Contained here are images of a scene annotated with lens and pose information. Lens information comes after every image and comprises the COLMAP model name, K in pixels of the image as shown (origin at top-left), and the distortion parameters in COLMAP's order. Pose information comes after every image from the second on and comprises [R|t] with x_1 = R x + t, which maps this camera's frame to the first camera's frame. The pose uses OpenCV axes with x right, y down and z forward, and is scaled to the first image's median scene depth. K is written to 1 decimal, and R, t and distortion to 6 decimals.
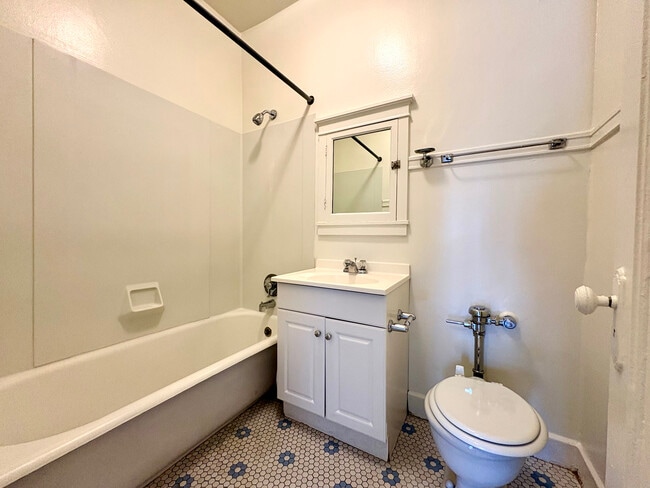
lens RADIAL K [[256.9, 0, 325.0], [0, 256.9, 244.0], [0, 0, 1]] dist [0.000786, -0.000011]
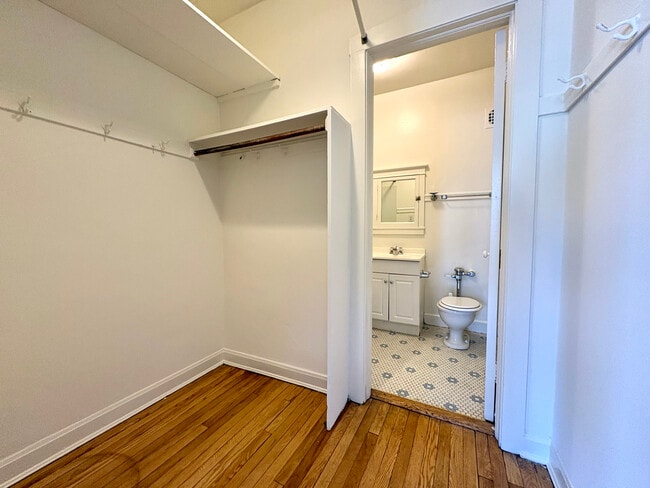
lens RADIAL K [[256.9, 0, 325.0], [0, 256.9, 244.0], [0, 0, 1]] dist [0.000786, -0.000011]
pose [[0.998486, -0.011147, 0.053863, -0.565810], [0.009649, 0.999561, 0.027997, -0.023336], [-0.054151, -0.027434, 0.998156, -0.965707]]
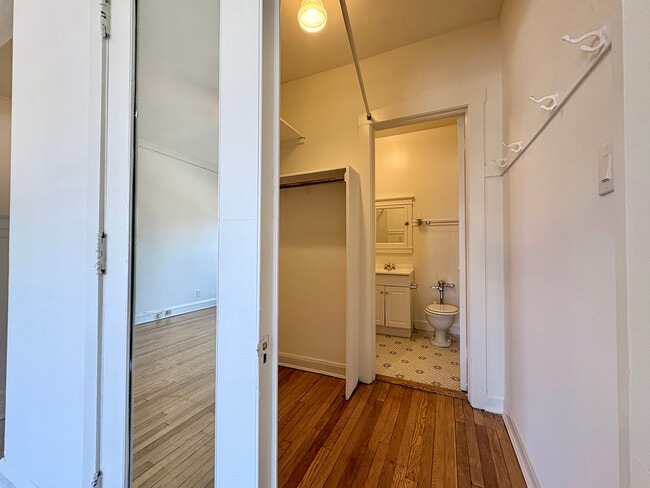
lens RADIAL K [[256.9, 0, 325.0], [0, 256.9, 244.0], [0, 0, 1]] dist [0.000786, -0.000011]
pose [[0.994997, -0.004280, 0.099812, -0.746124], [0.008530, 0.999073, -0.042195, -0.025873], [-0.099538, 0.042835, 0.994111, -1.333345]]
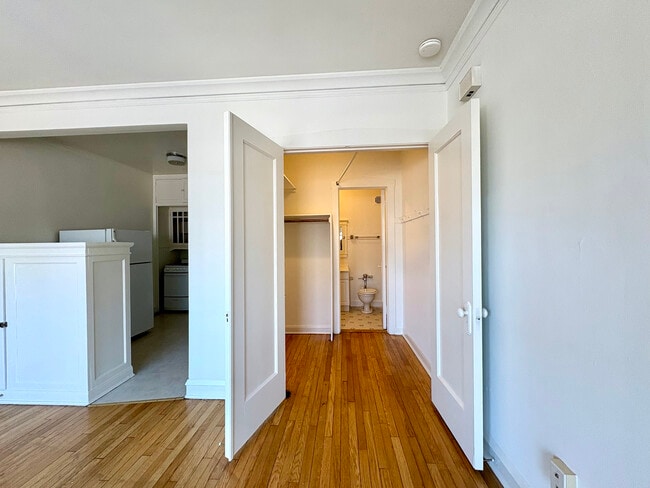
lens RADIAL K [[256.9, 0, 325.0], [0, 256.9, 244.0], [0, 0, 1]] dist [0.000786, -0.000011]
pose [[0.892997, -0.014029, 0.449844, -1.635434], [0.029355, 0.999201, -0.027111, -0.133578], [-0.449104, 0.037416, 0.892696, -2.165339]]
